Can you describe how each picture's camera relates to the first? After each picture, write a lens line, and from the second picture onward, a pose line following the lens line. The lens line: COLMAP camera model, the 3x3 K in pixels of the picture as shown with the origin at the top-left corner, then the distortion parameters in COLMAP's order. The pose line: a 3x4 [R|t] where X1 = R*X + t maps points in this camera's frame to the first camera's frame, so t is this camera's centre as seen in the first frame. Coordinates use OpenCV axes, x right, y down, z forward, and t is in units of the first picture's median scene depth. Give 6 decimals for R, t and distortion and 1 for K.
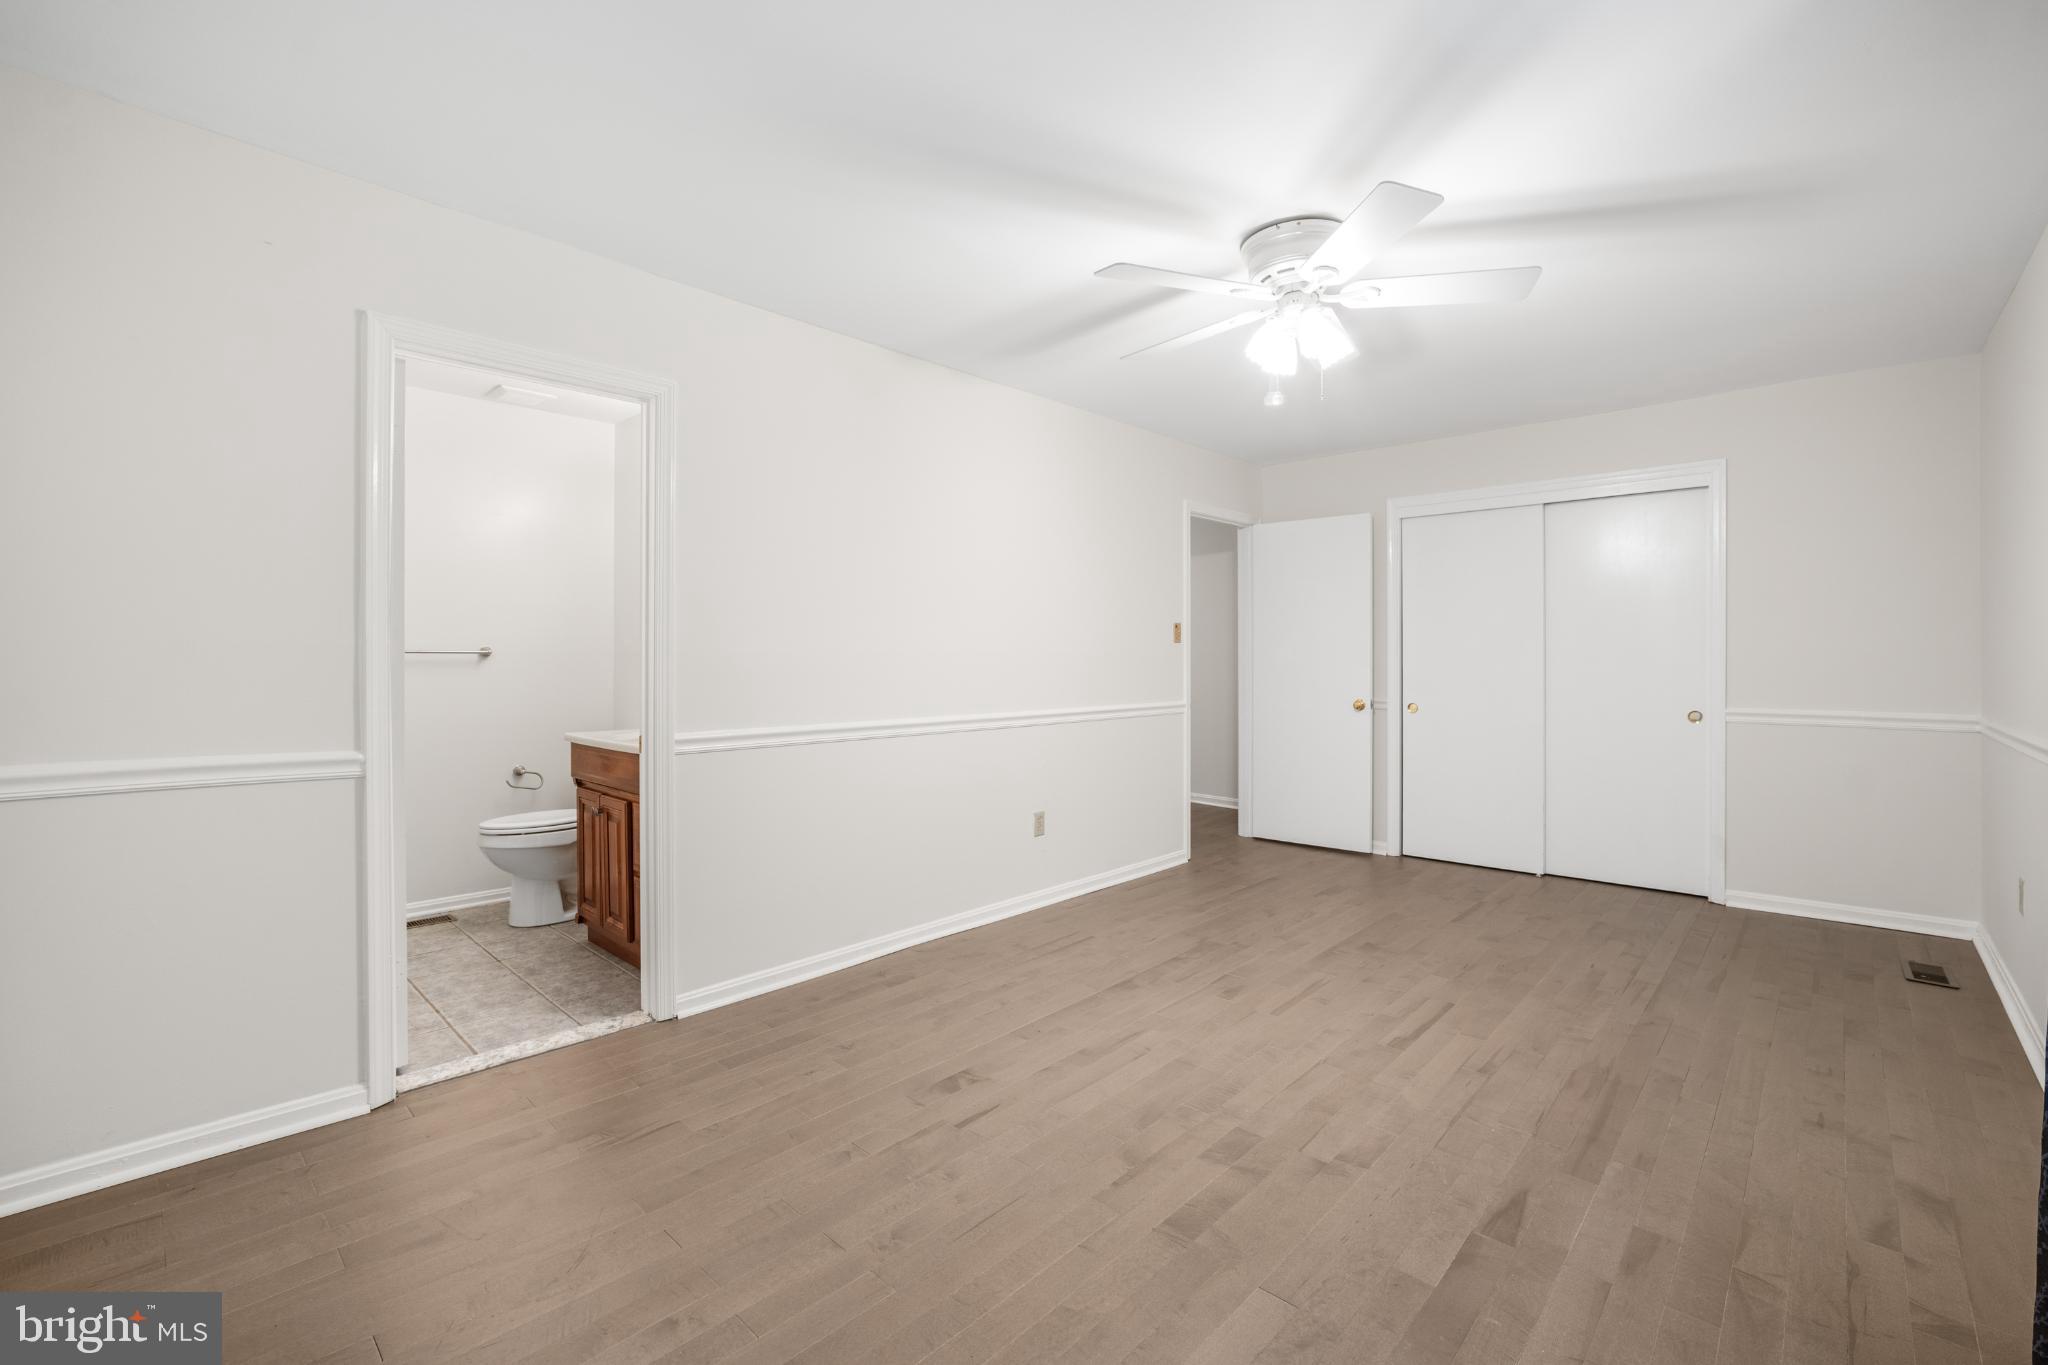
lens RADIAL K [[861.8, 0, 1026.5], [0, 861.8, 678.5], [0, 0, 1]] dist [-0.038423, 0.014489]
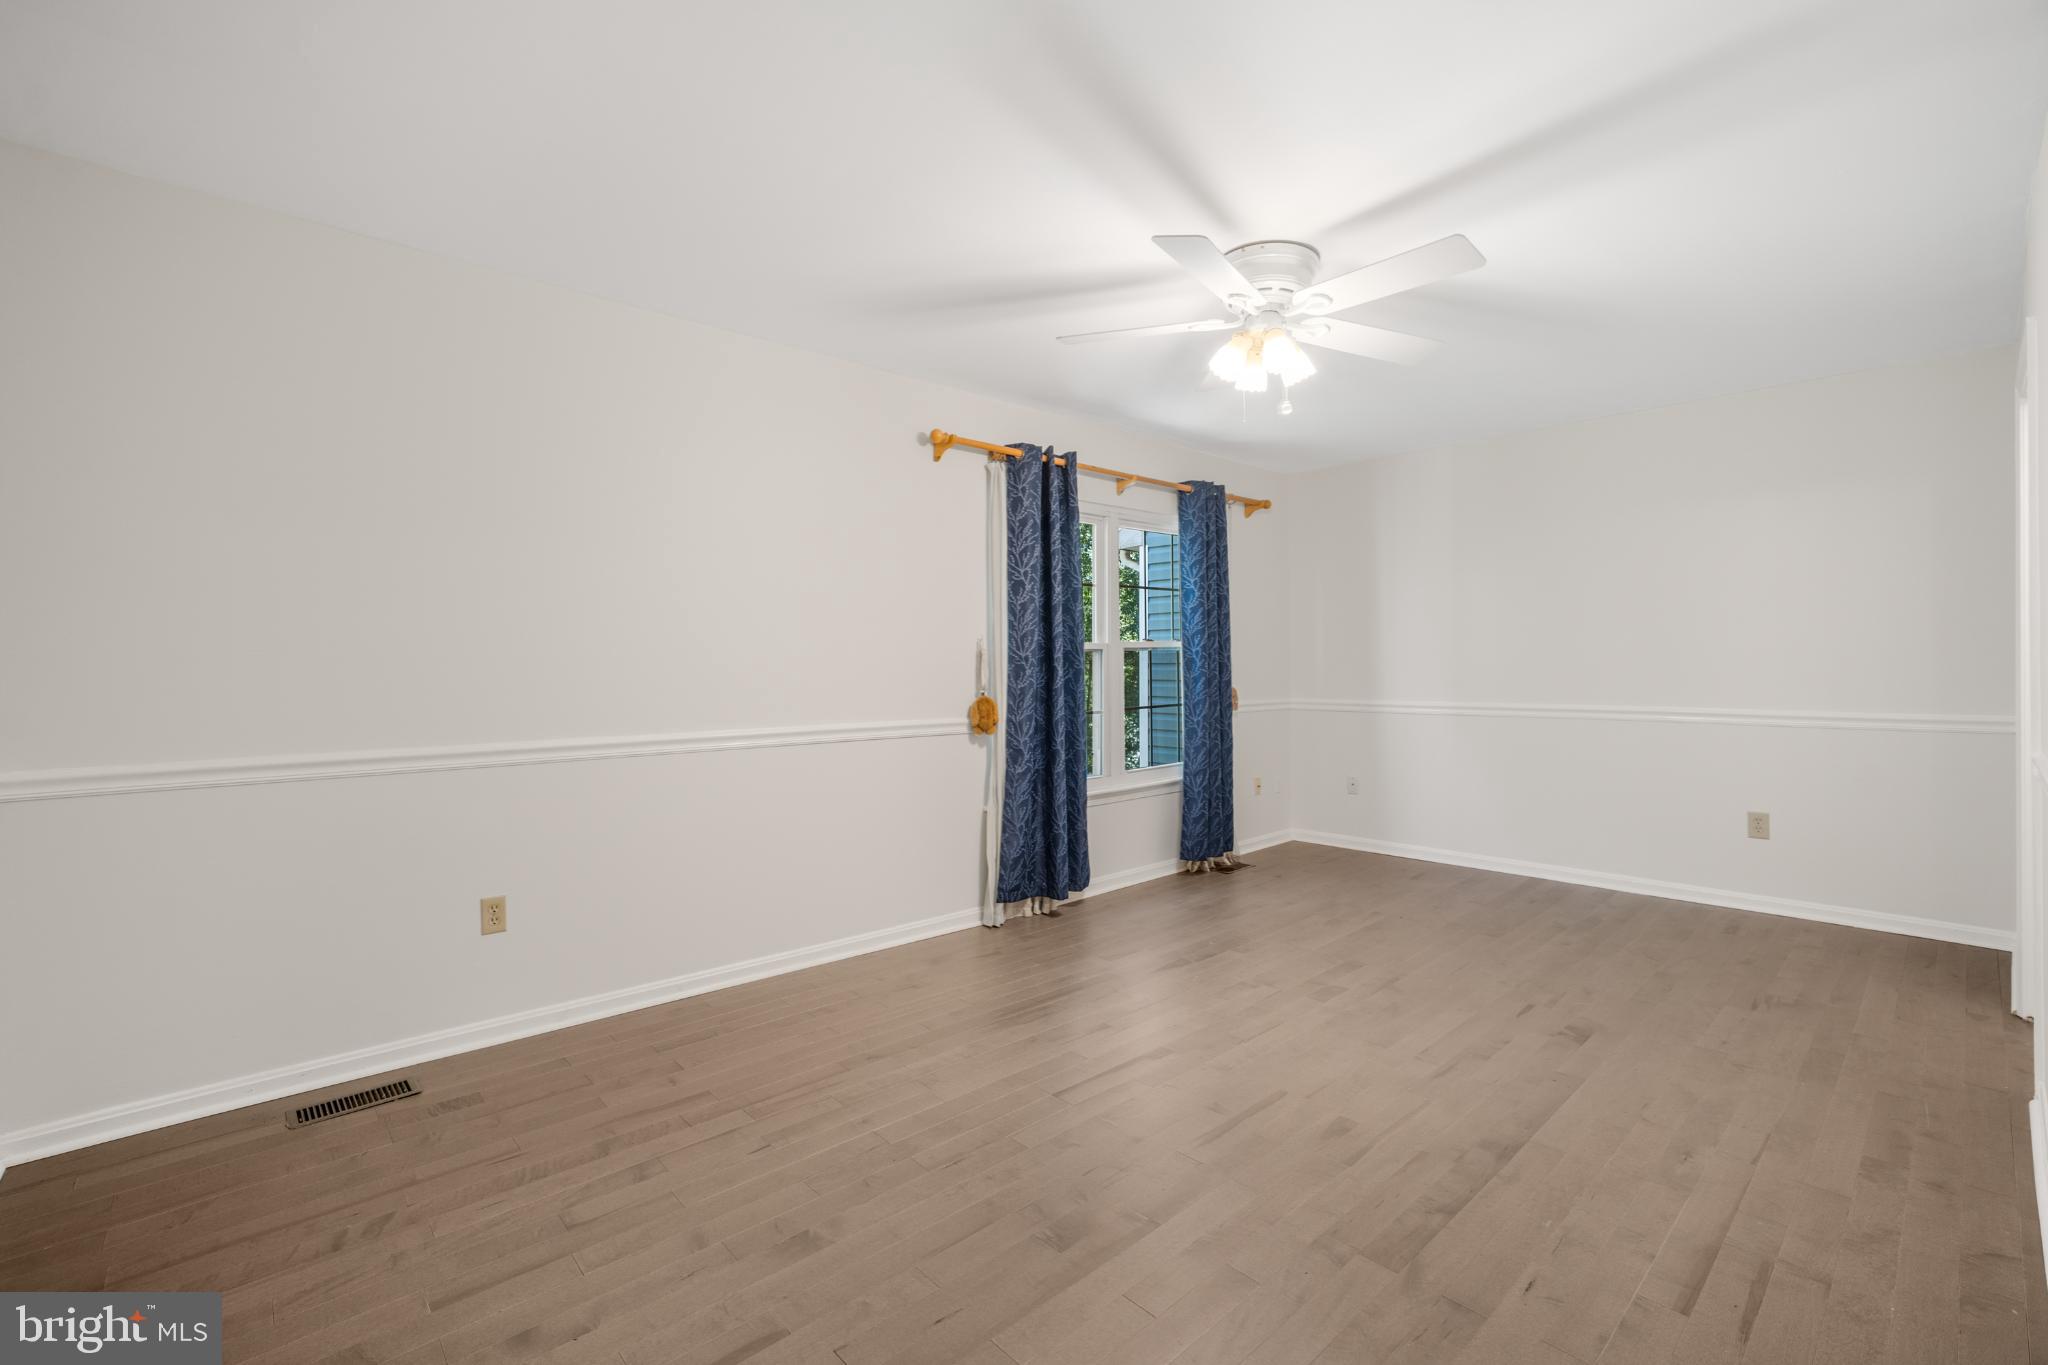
lens RADIAL K [[861.8, 0, 1026.5], [0, 861.8, 678.5], [0, 0, 1]] dist [-0.038423, 0.014489]
pose [[-0.997016, 0.007396, 0.076835, 0.432667], [0.009963, 0.999403, 0.033081, -0.035781], [-0.076544, 0.033747, -0.996495, 1.679241]]
